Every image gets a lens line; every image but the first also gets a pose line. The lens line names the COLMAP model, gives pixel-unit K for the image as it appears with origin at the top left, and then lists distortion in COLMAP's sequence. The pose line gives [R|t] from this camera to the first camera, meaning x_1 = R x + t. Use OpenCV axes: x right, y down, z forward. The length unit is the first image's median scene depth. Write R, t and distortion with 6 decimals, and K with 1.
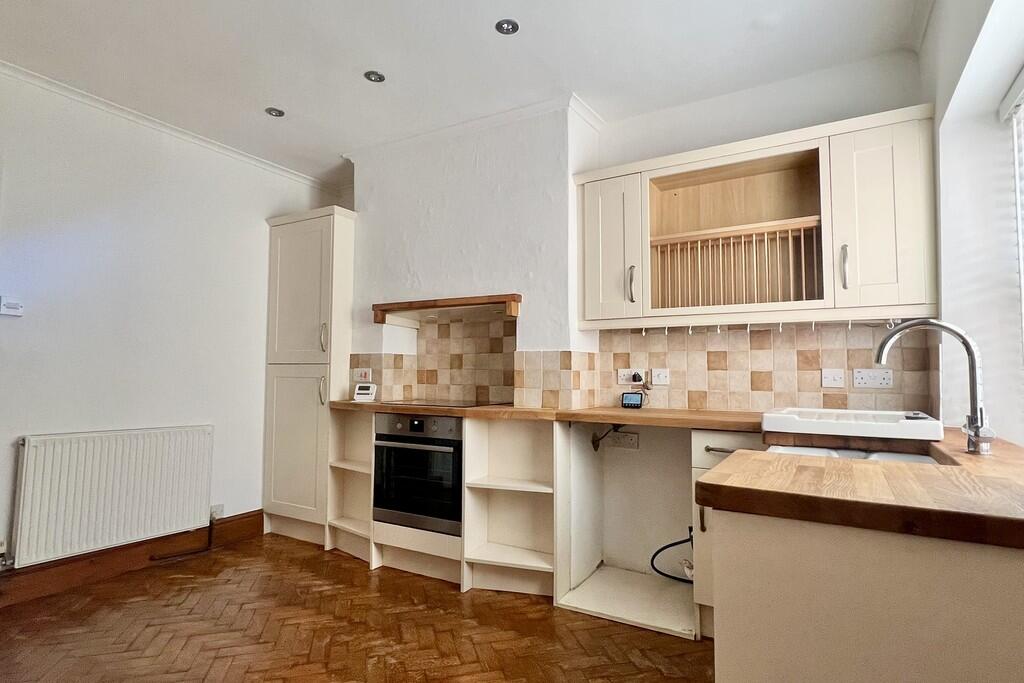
lens RADIAL K [[534.5, 0, 512.0], [0, 534.5, 341.5], [0, 0, 1]] dist [-0.000449, -0.000045]
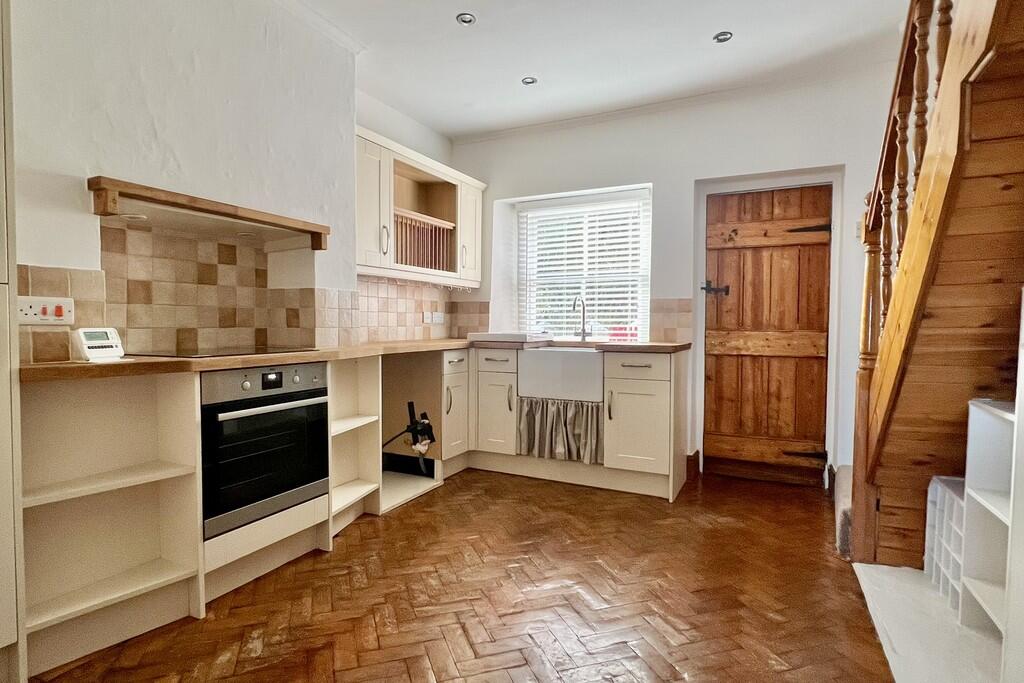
lens RADIAL K [[534.5, 0, 512.0], [0, 534.5, 341.5], [0, 0, 1]] dist [-0.000449, -0.000045]
pose [[-0.067720, -0.041319, 0.996848, -0.973472], [-0.060574, 0.997469, 0.037230, 0.057627], [-0.995864, -0.057862, -0.070052, 0.749602]]
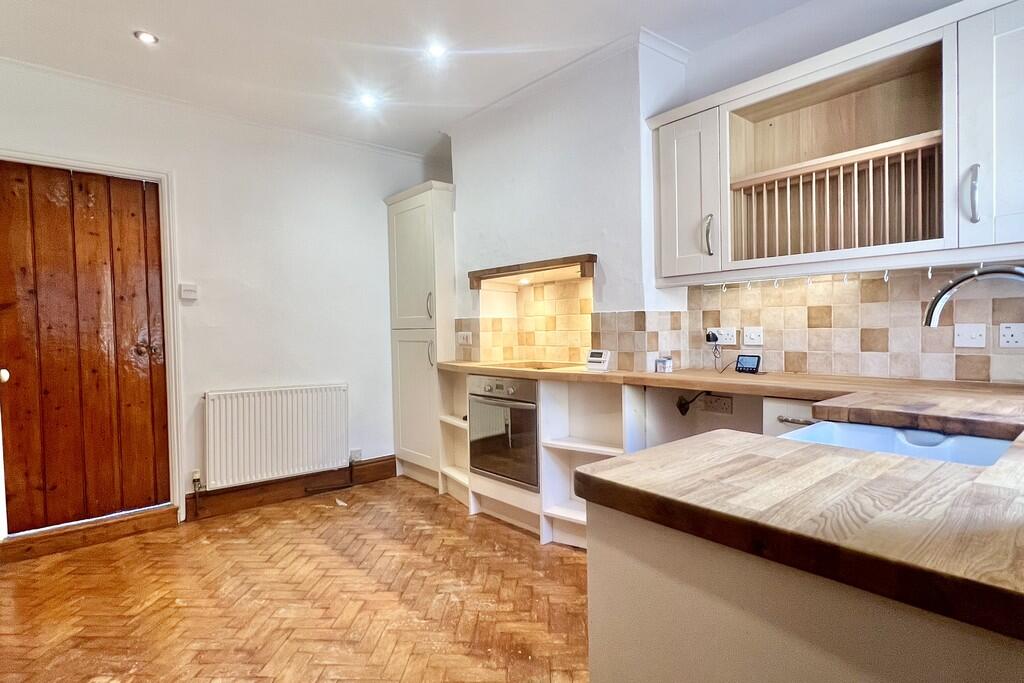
lens RADIAL K [[522.2, 0, 512.0], [0, 522.2, 341.5], [0, 0, 1]] dist [-0.000355, -0.000473]
pose [[0.947885, -0.015042, -0.318258, 0.178149], [0.041981, 0.996072, 0.077957, -0.010699], [0.315836, -0.087255, 0.944793, 0.043989]]
